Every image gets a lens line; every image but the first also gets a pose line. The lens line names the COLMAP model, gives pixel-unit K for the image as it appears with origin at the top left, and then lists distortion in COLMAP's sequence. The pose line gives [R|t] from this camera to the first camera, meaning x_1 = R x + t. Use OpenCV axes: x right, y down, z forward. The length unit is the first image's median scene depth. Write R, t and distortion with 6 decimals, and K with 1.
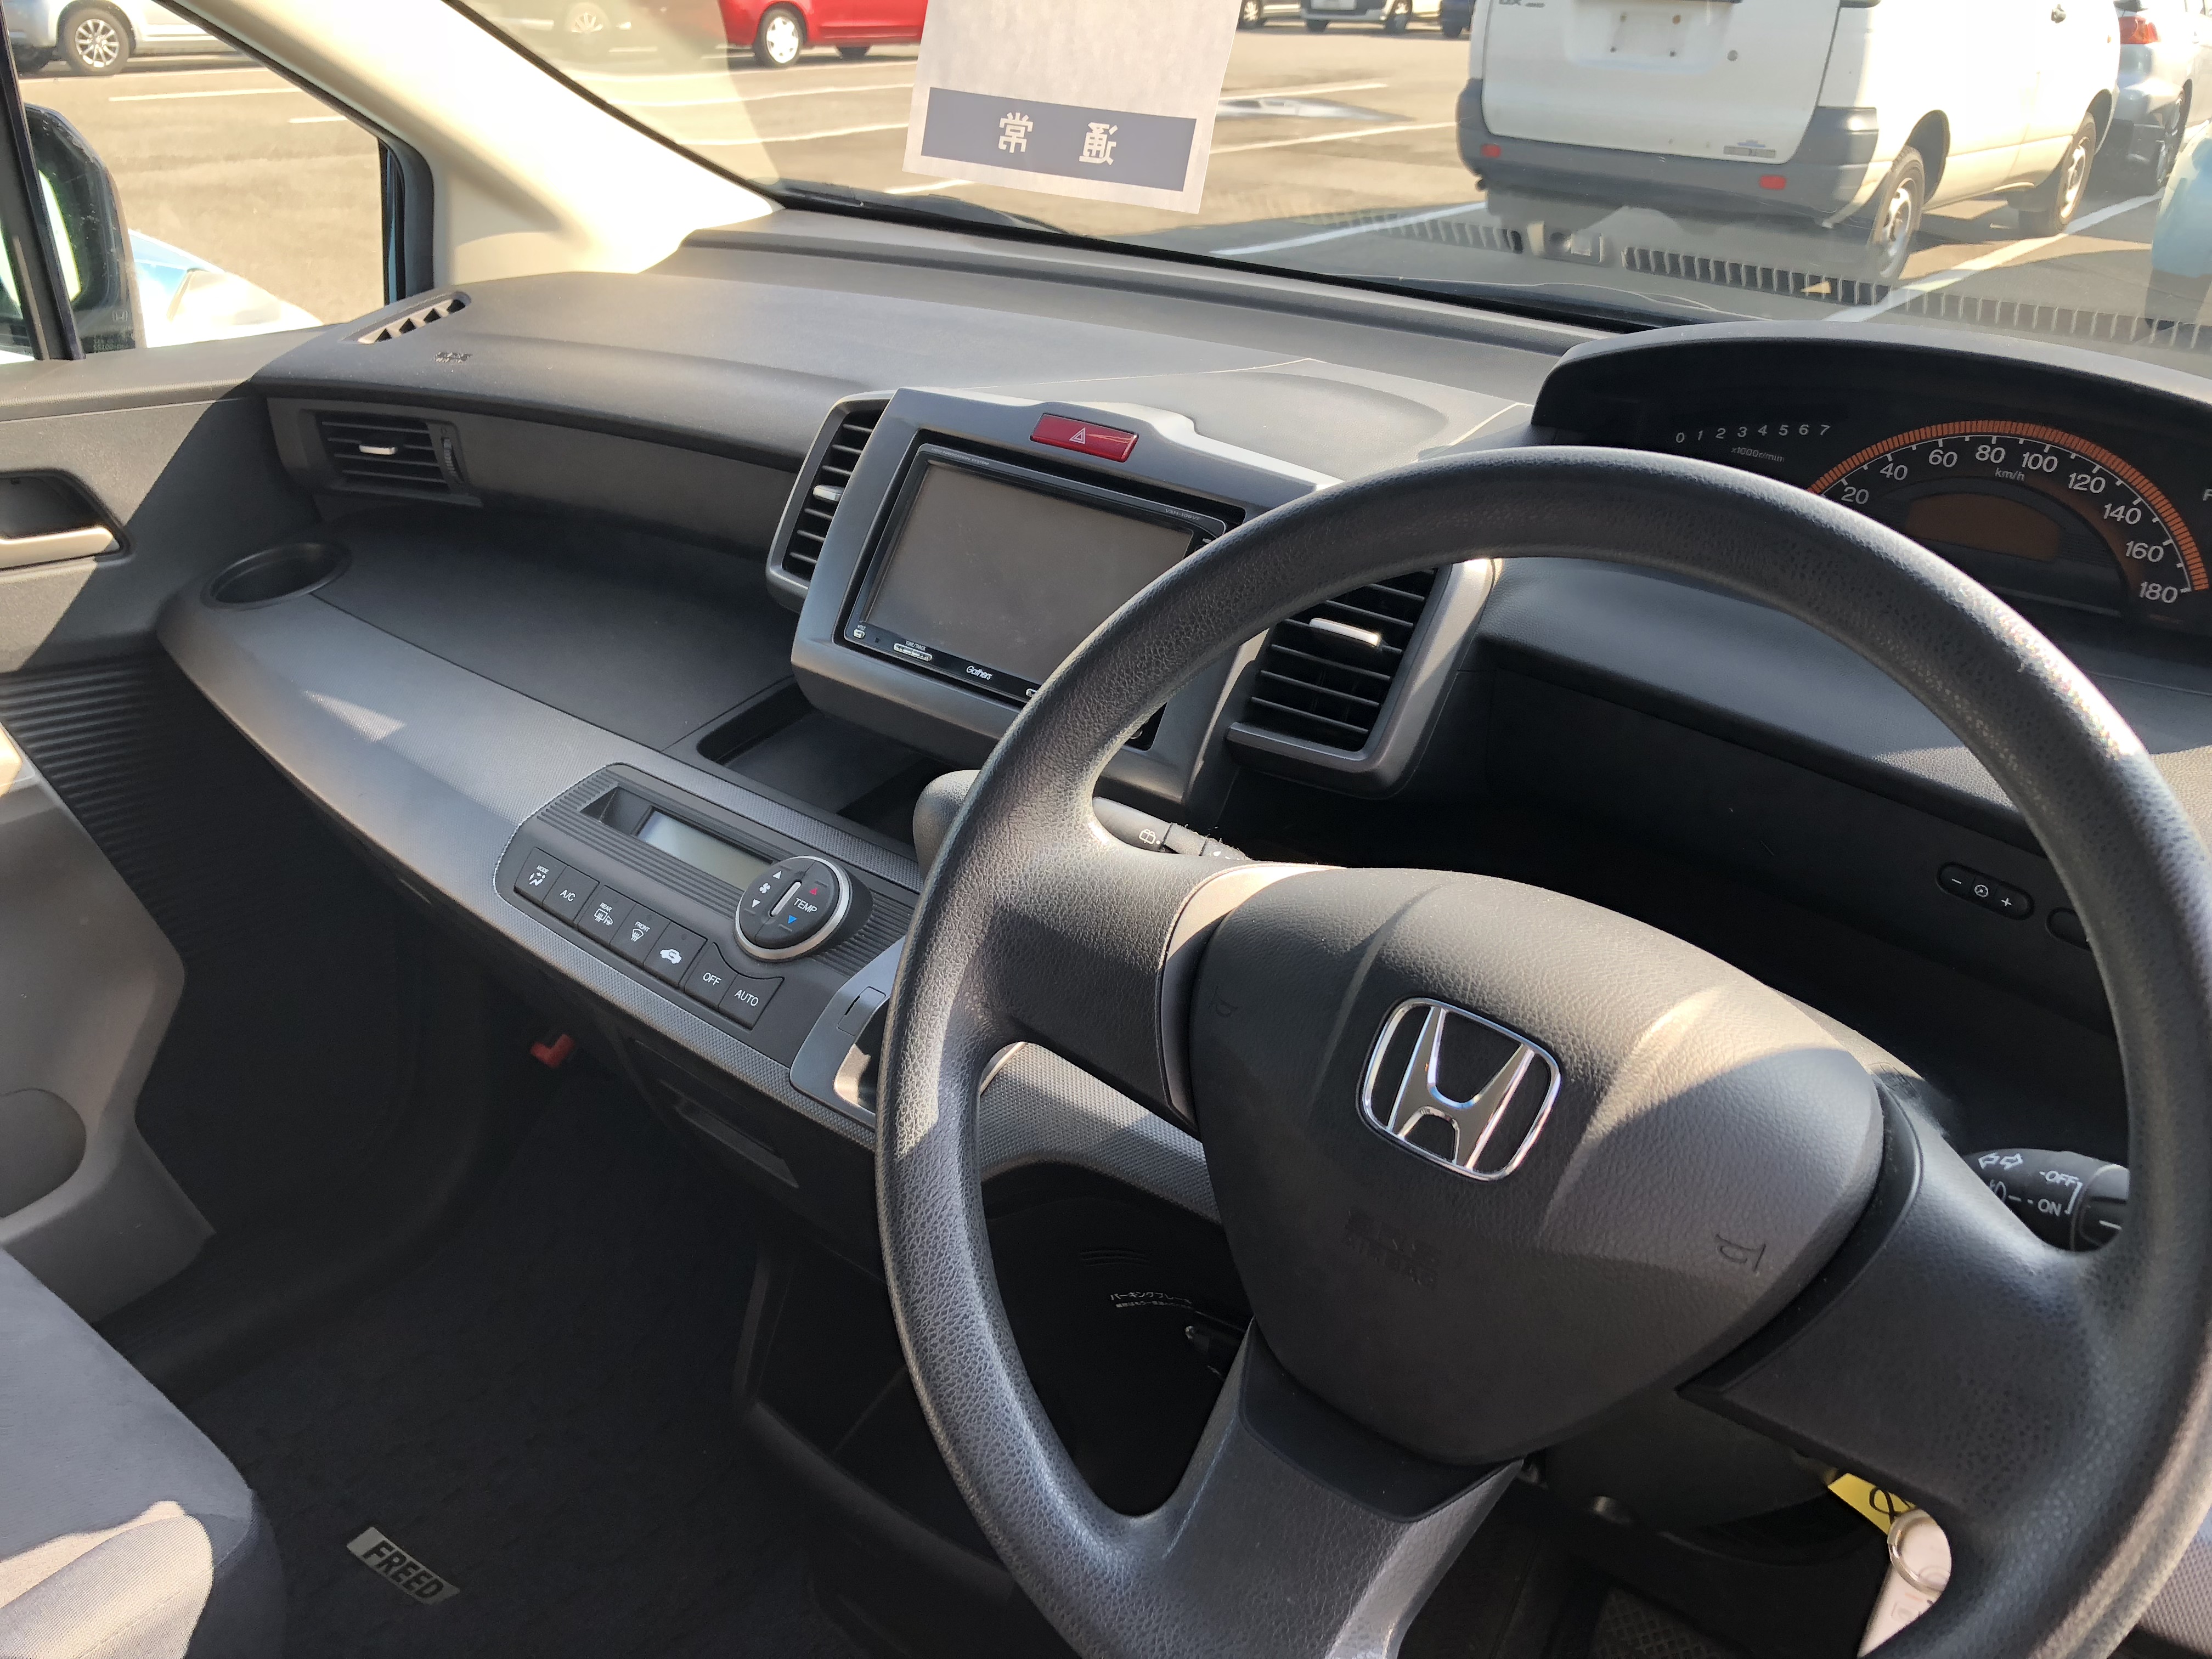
lens RADIAL K [[1859.0, 0, 1106.0], [0, 1859.0, 829.5], [0, 0, 1]] dist [0.001063, 0.009166]
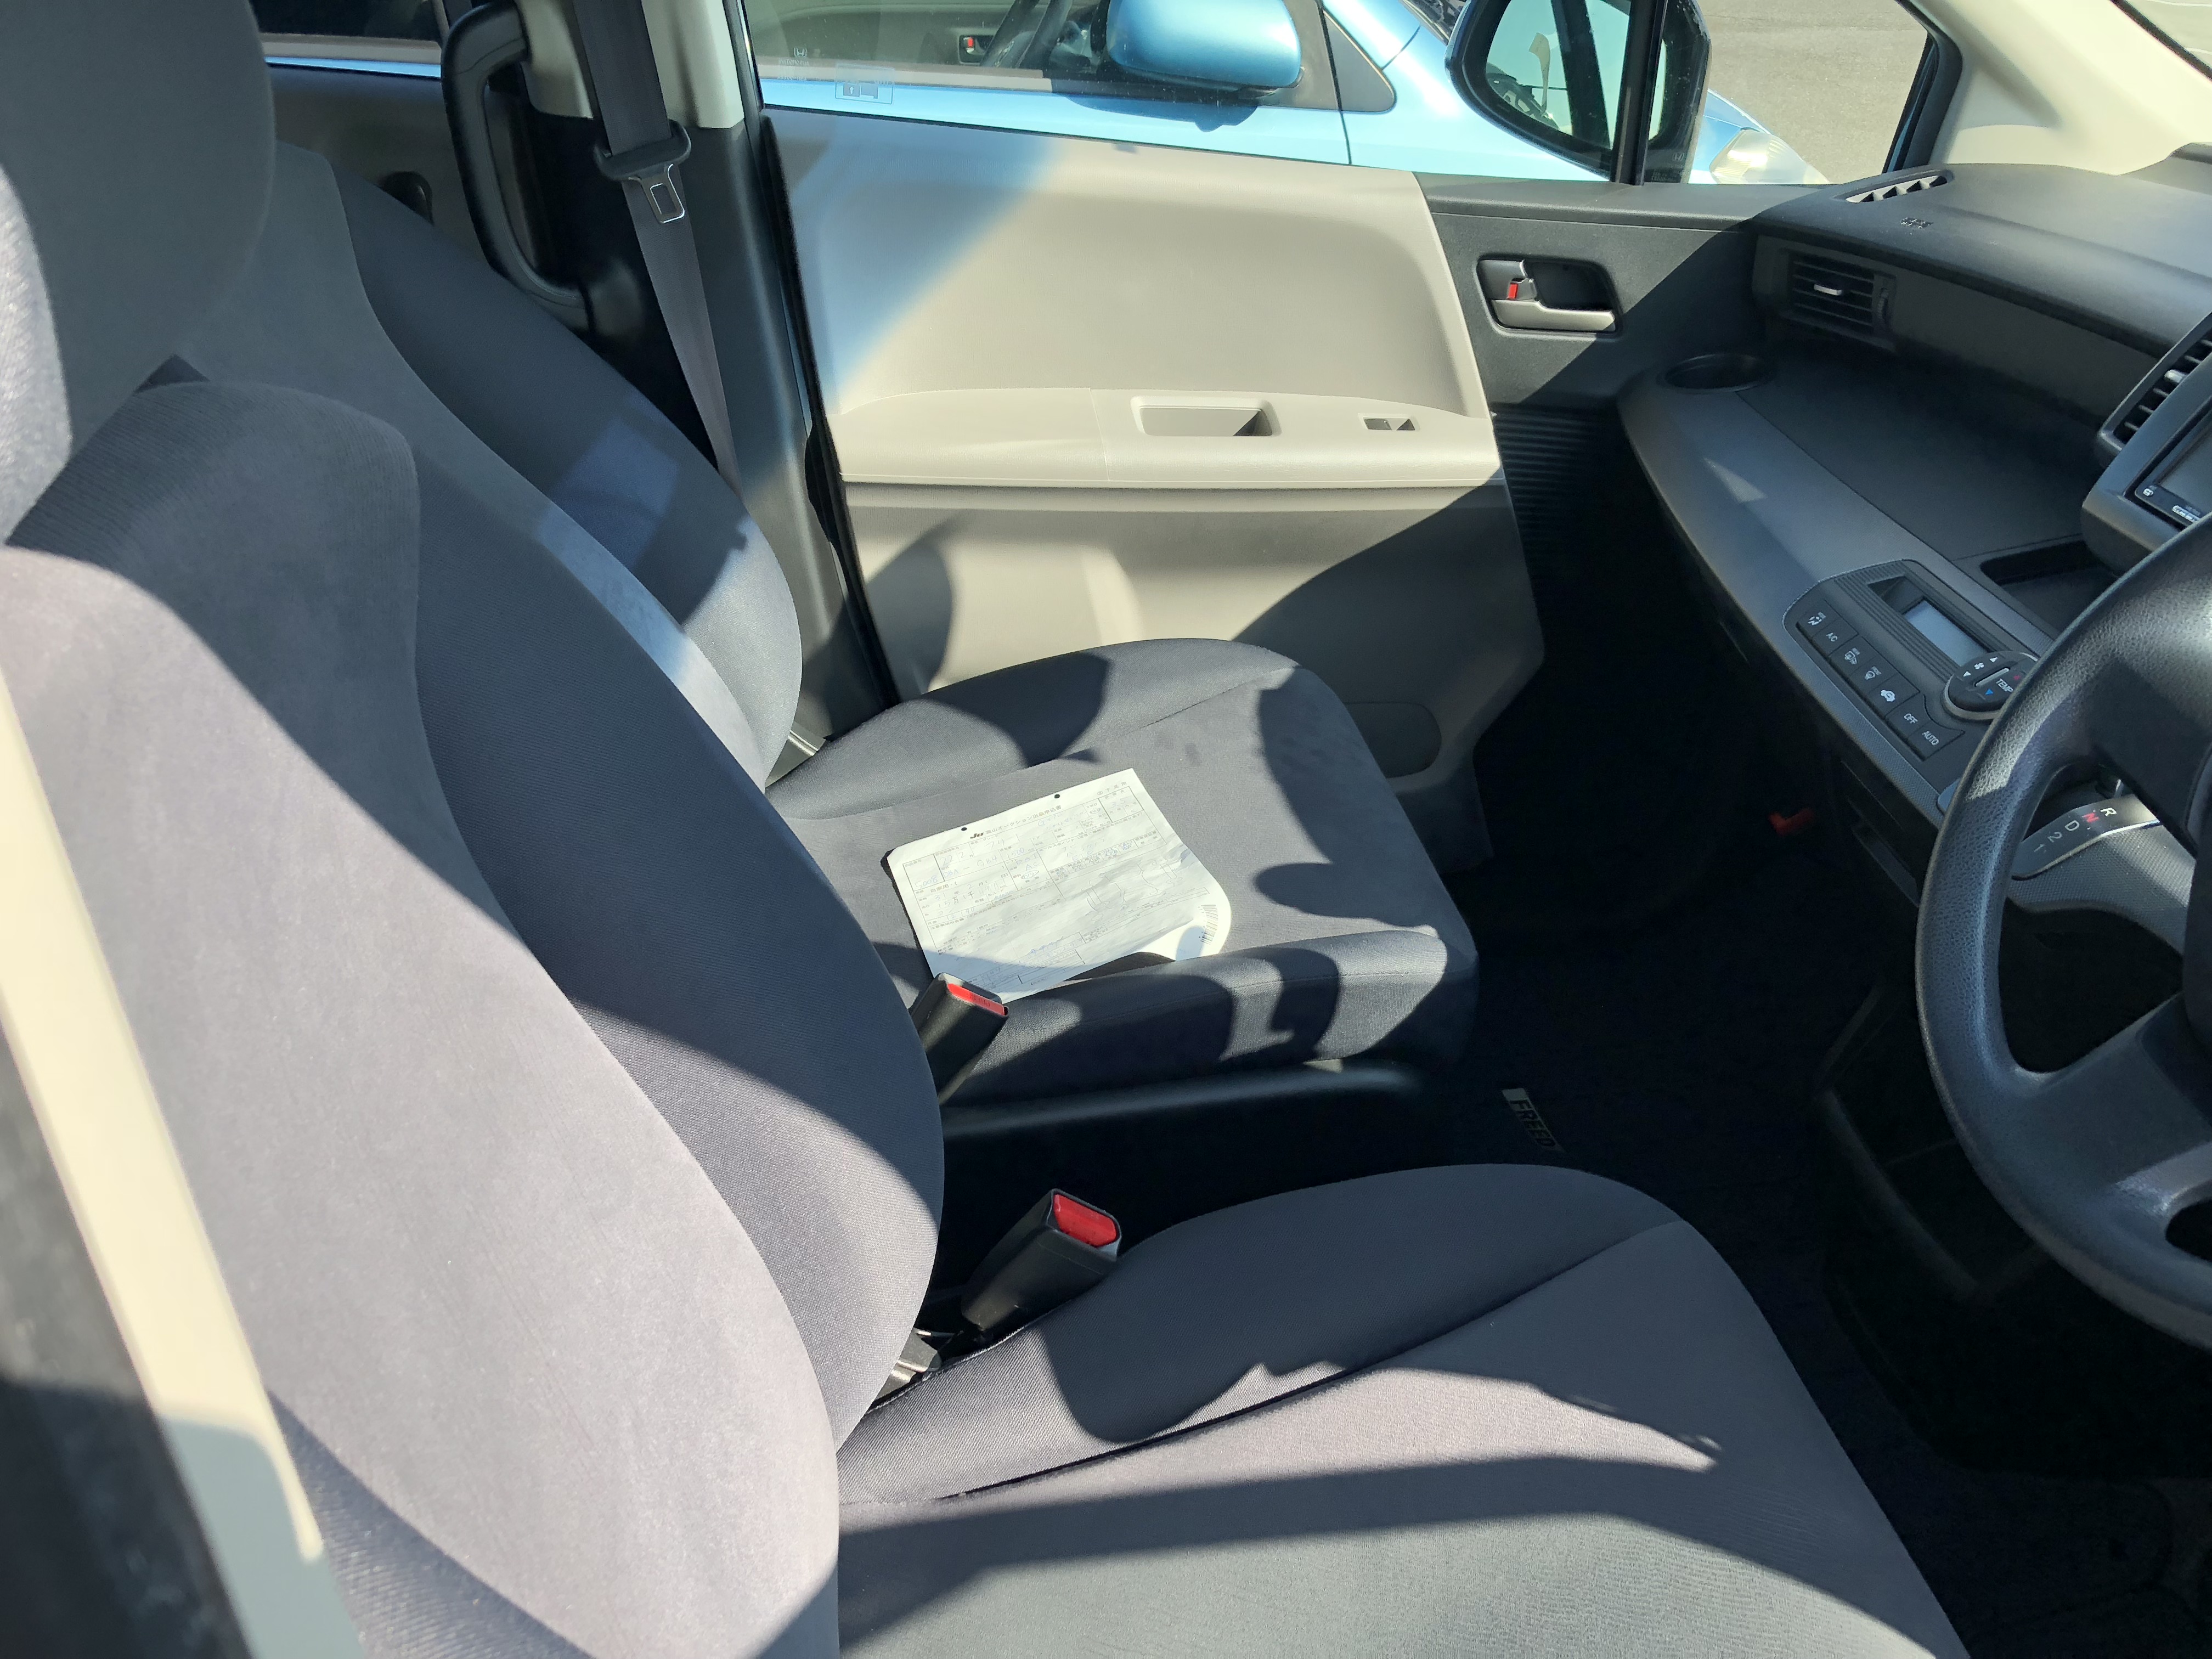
lens RADIAL K [[1794.9, 0, 1106.0], [0, 1794.9, 829.5], [0, 0, 1]] dist [0.002850, 0.014265]
pose [[0.718256, 0.346789, -0.603196, 0.114511], [-0.302622, 0.936346, 0.177976, 0.067572], [0.626521, 0.054708, 0.777482, -0.221340]]
